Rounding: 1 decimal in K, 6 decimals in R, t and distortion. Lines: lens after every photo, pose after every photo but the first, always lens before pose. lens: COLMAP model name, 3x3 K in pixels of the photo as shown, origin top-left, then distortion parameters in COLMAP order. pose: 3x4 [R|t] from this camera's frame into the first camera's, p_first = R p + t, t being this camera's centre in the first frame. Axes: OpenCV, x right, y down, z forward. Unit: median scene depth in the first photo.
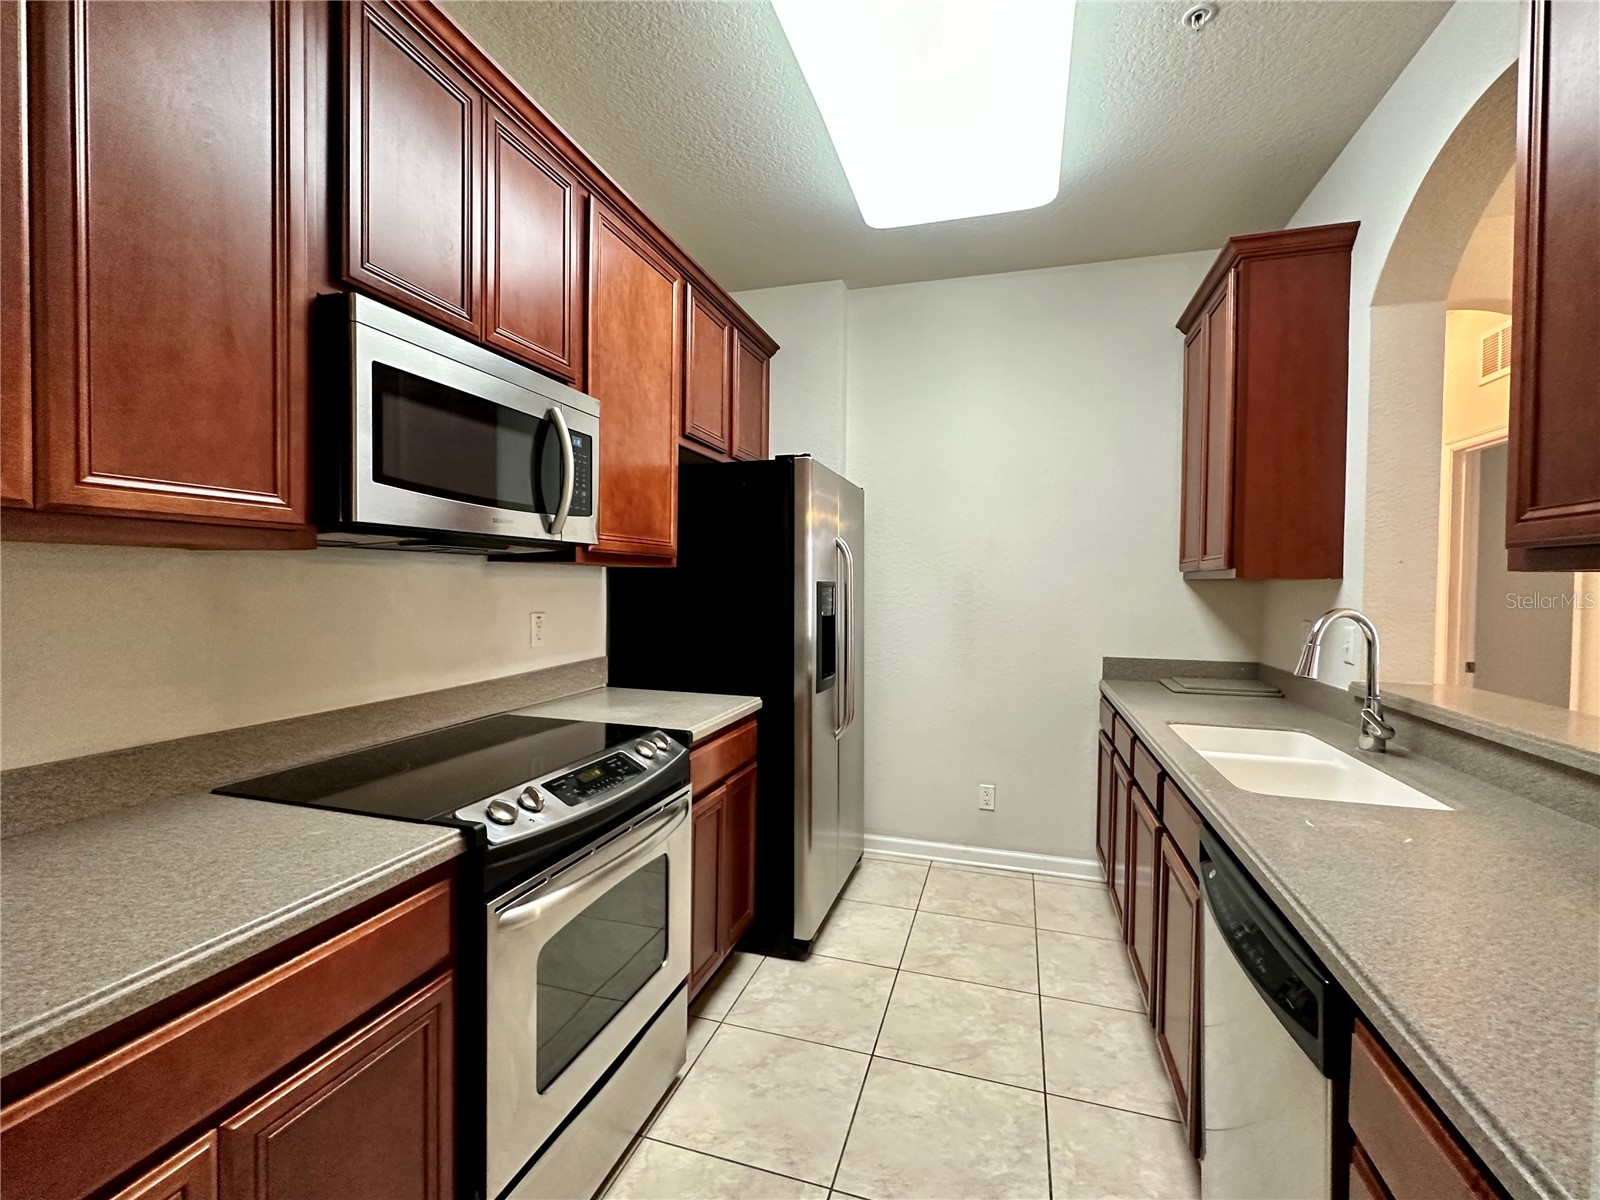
lens RADIAL K [[697.3, 0, 800.0], [0, 697.3, 600.0], [0, 0, 1]] dist [-0.001783, -0.000190]
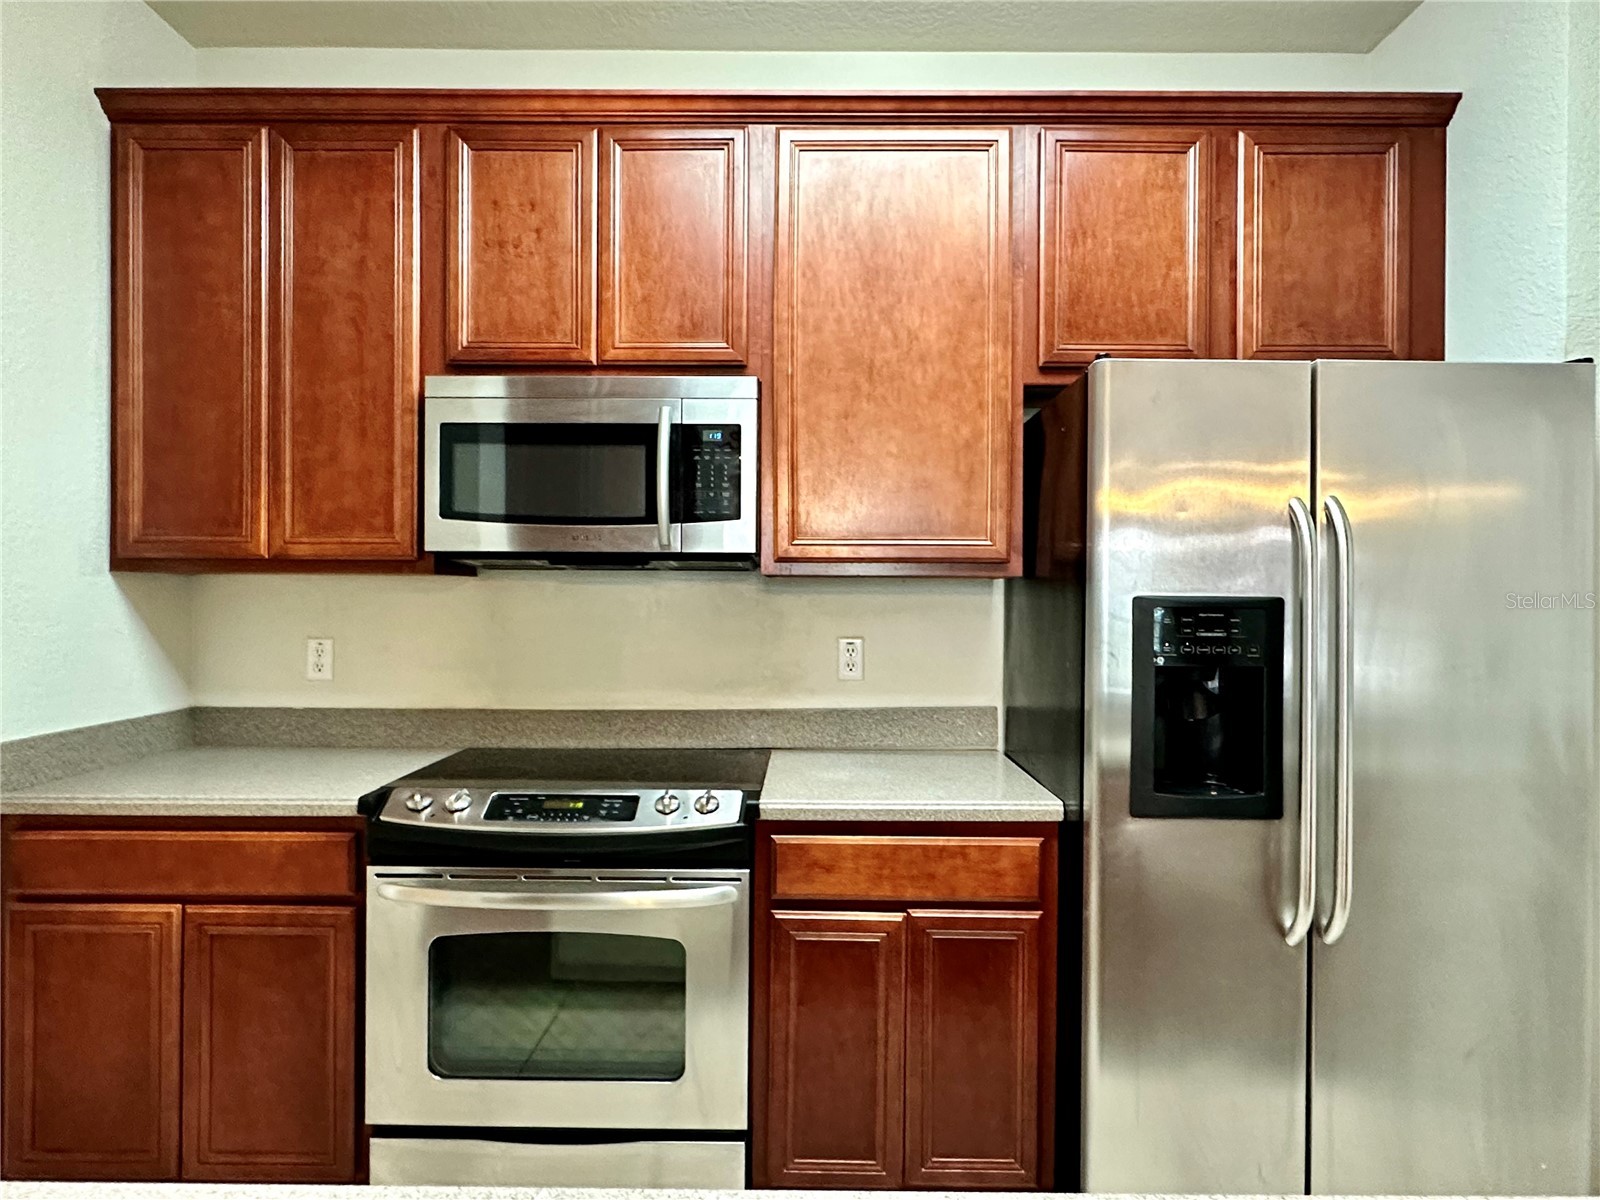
lens RADIAL K [[952.0, 0, 800.0], [0, 952.0, 600.0], [0, 0, 1]] dist [-0.004322, -0.001052]
pose [[0.293999, -0.006515, -0.955784, 1.024104], [-0.027438, 0.999507, -0.015253, -0.010706], [0.955412, 0.030709, 0.293675, 0.936875]]
